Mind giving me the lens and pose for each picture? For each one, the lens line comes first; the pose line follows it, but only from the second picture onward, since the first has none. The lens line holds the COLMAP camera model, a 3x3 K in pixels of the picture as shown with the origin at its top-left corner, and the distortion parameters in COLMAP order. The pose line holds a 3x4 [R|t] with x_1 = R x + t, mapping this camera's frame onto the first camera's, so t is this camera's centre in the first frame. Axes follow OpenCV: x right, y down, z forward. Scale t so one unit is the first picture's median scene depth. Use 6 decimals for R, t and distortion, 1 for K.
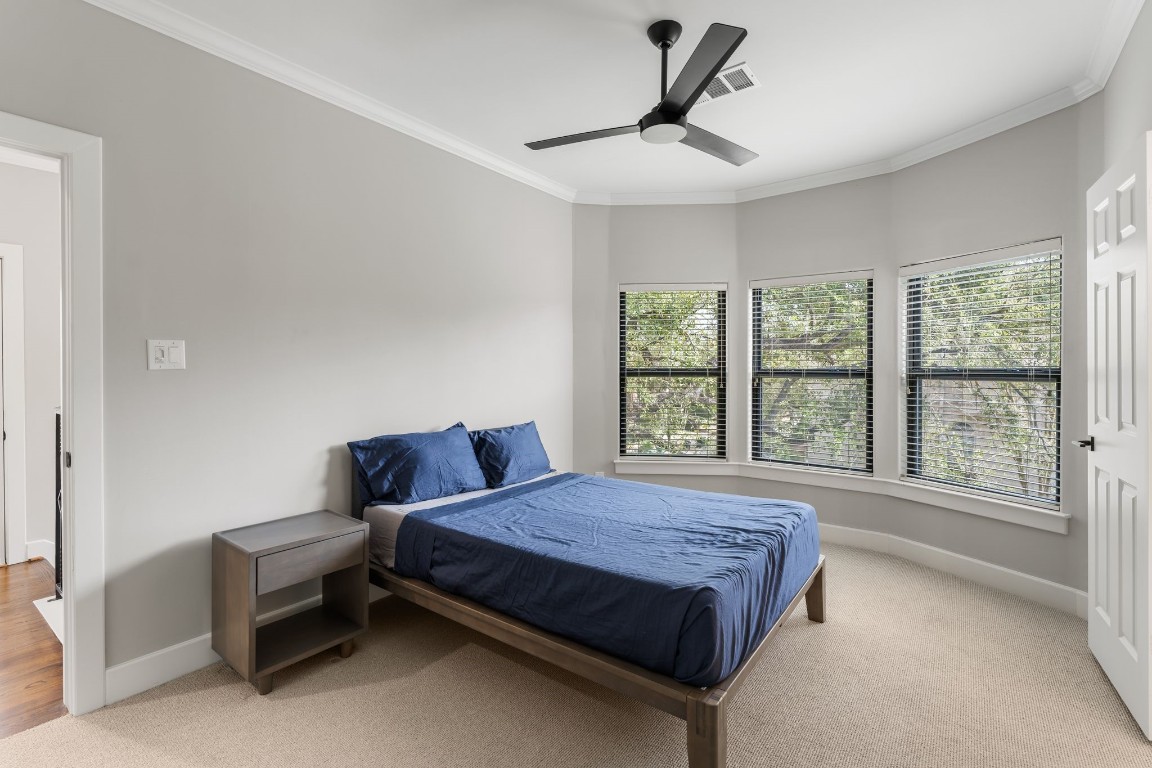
lens RADIAL K [[531.3, 0, 580.3], [0, 531.3, 372.0], [0, 0, 1]] dist [0.004998, 0.000844]
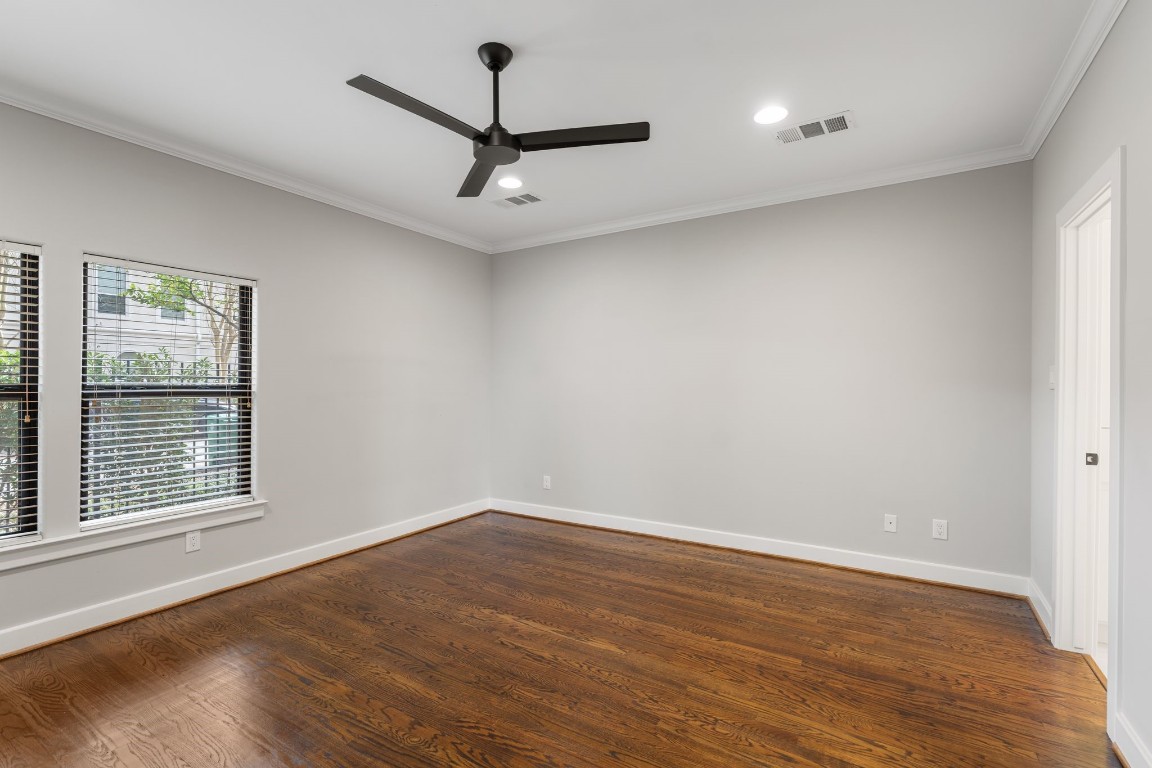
lens RADIAL K [[531.3, 0, 575.3], [0, 531.3, 384.9], [0, 0, 1]] dist [0.004998, 0.000844]
pose [[-0.087442, 0.000662, 0.996169, -0.378898], [0.011990, 0.999928, 0.000387, -0.001560], [-0.996097, 0.011978, -0.087443, 0.432563]]
